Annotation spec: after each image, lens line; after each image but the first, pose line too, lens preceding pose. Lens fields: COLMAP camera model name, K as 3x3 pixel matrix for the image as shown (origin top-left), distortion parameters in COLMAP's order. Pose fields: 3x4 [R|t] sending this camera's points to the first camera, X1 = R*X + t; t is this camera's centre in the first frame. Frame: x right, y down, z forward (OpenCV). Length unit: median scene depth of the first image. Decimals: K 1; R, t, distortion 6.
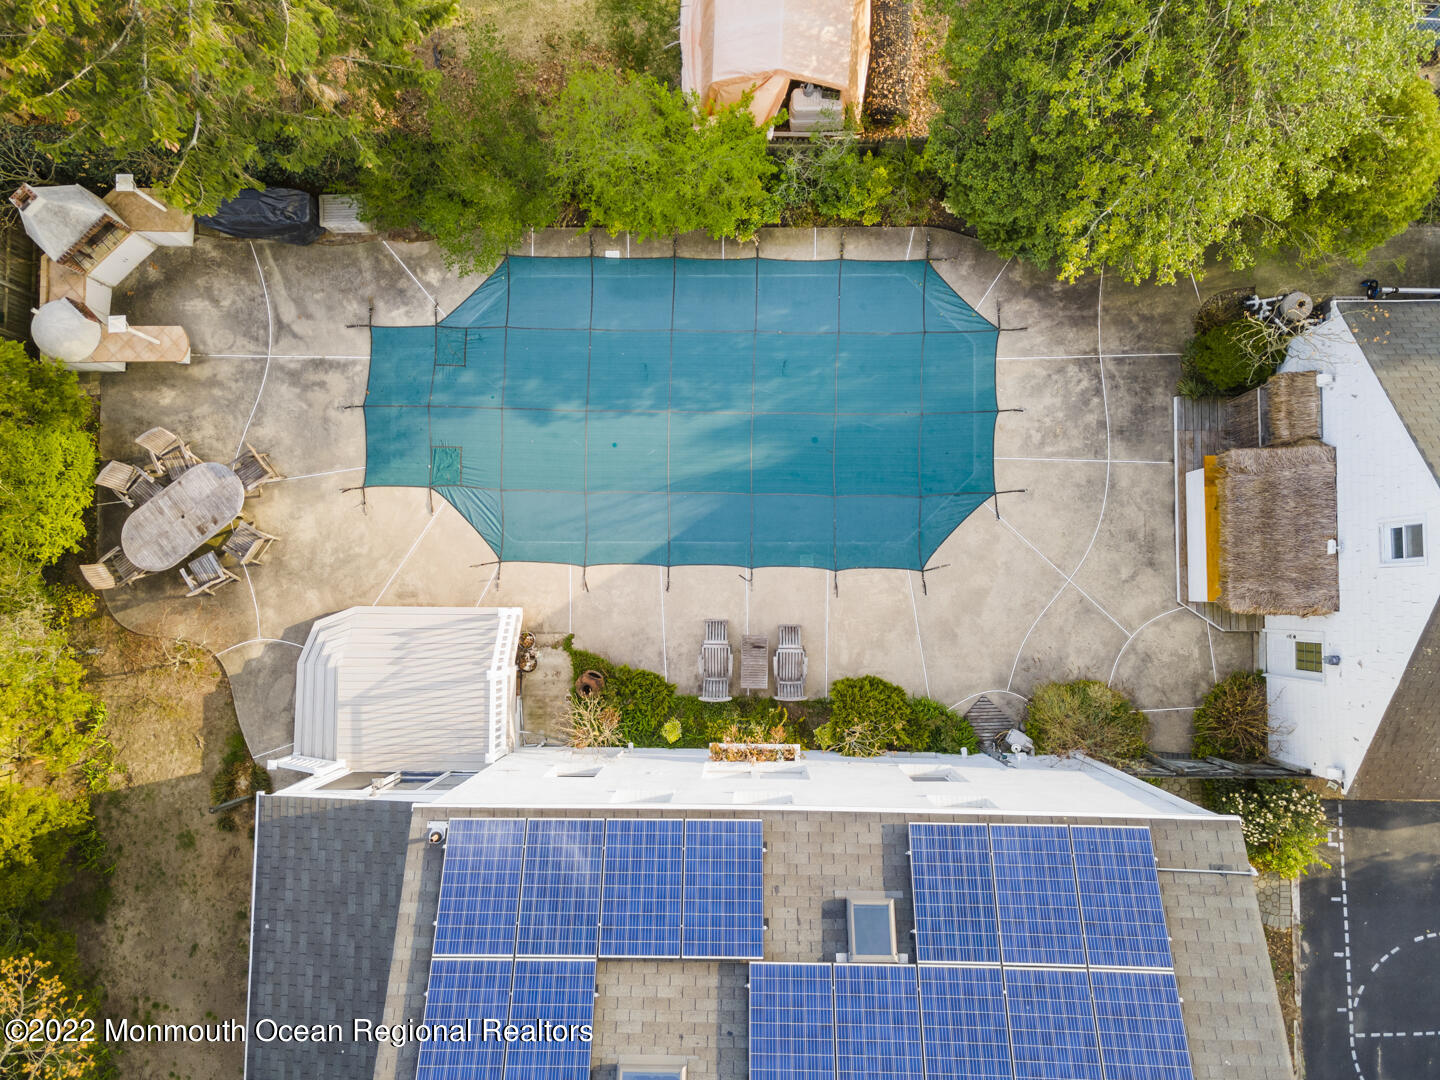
lens RADIAL K [[1039.1, 0, 716.5], [0, 1039.1, 541.9], [0, 0, 1]] dist [0.036950, -0.004249]
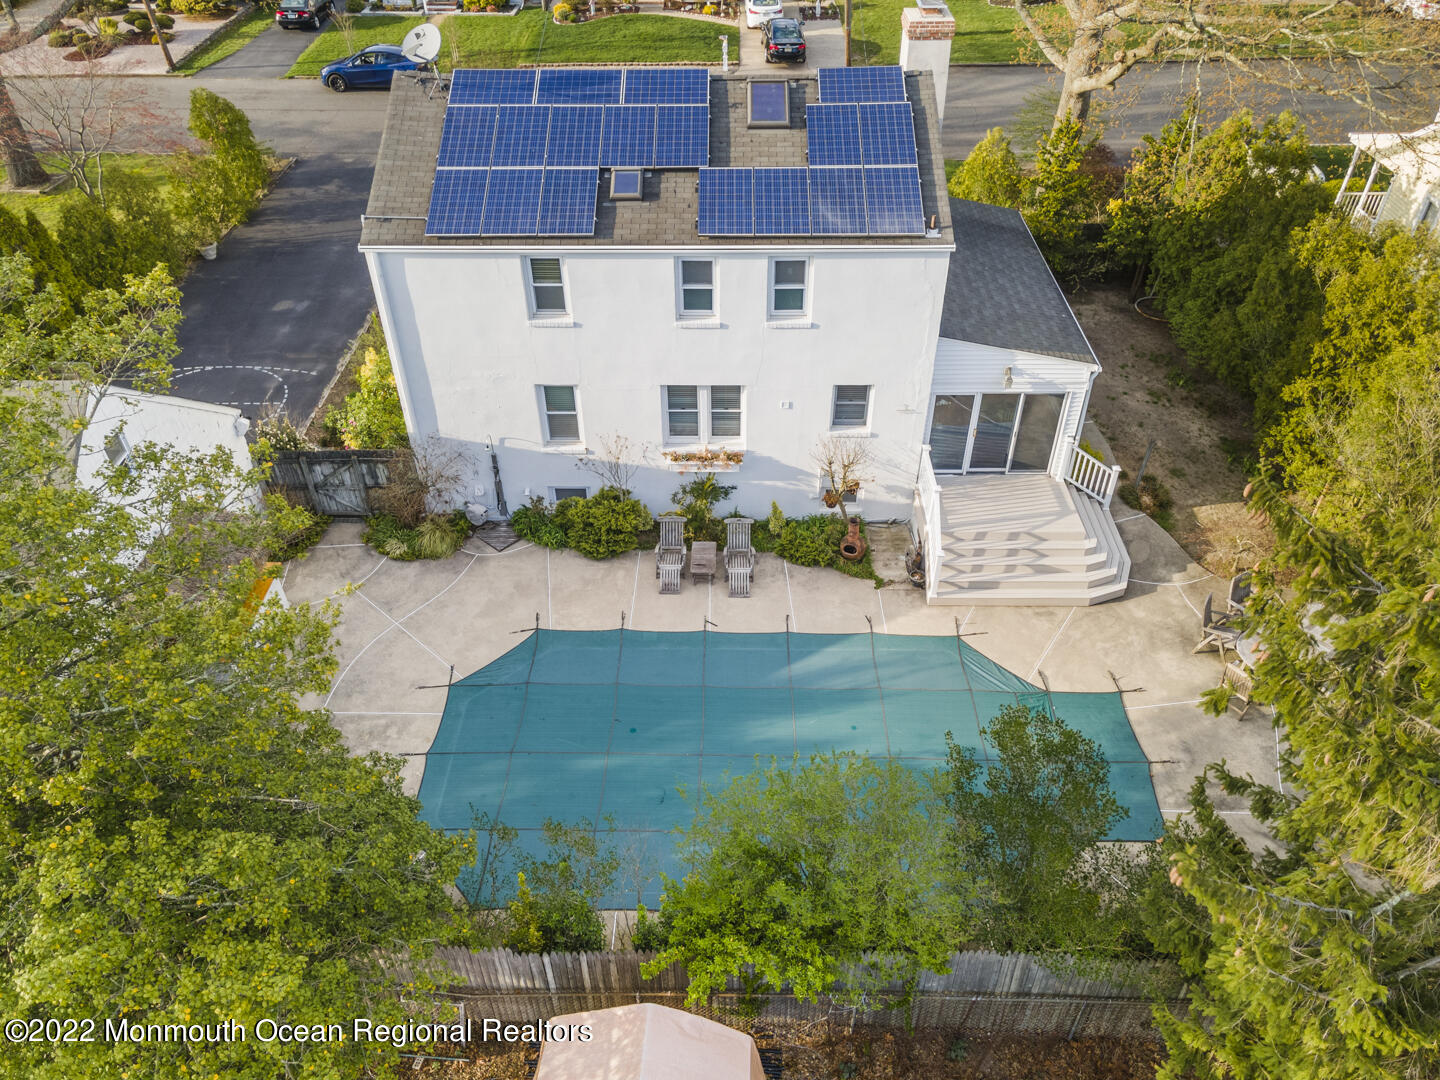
lens RADIAL K [[1039.1, 0, 716.5], [0, 1039.1, 541.9], [0, 0, 1]] dist [0.036950, -0.004249]
pose [[-0.999422, 0.020779, 0.026911, -0.006474], [0.008787, -0.606763, 0.794834, -0.725799], [0.032845, 0.794611, 0.606229, 0.321997]]
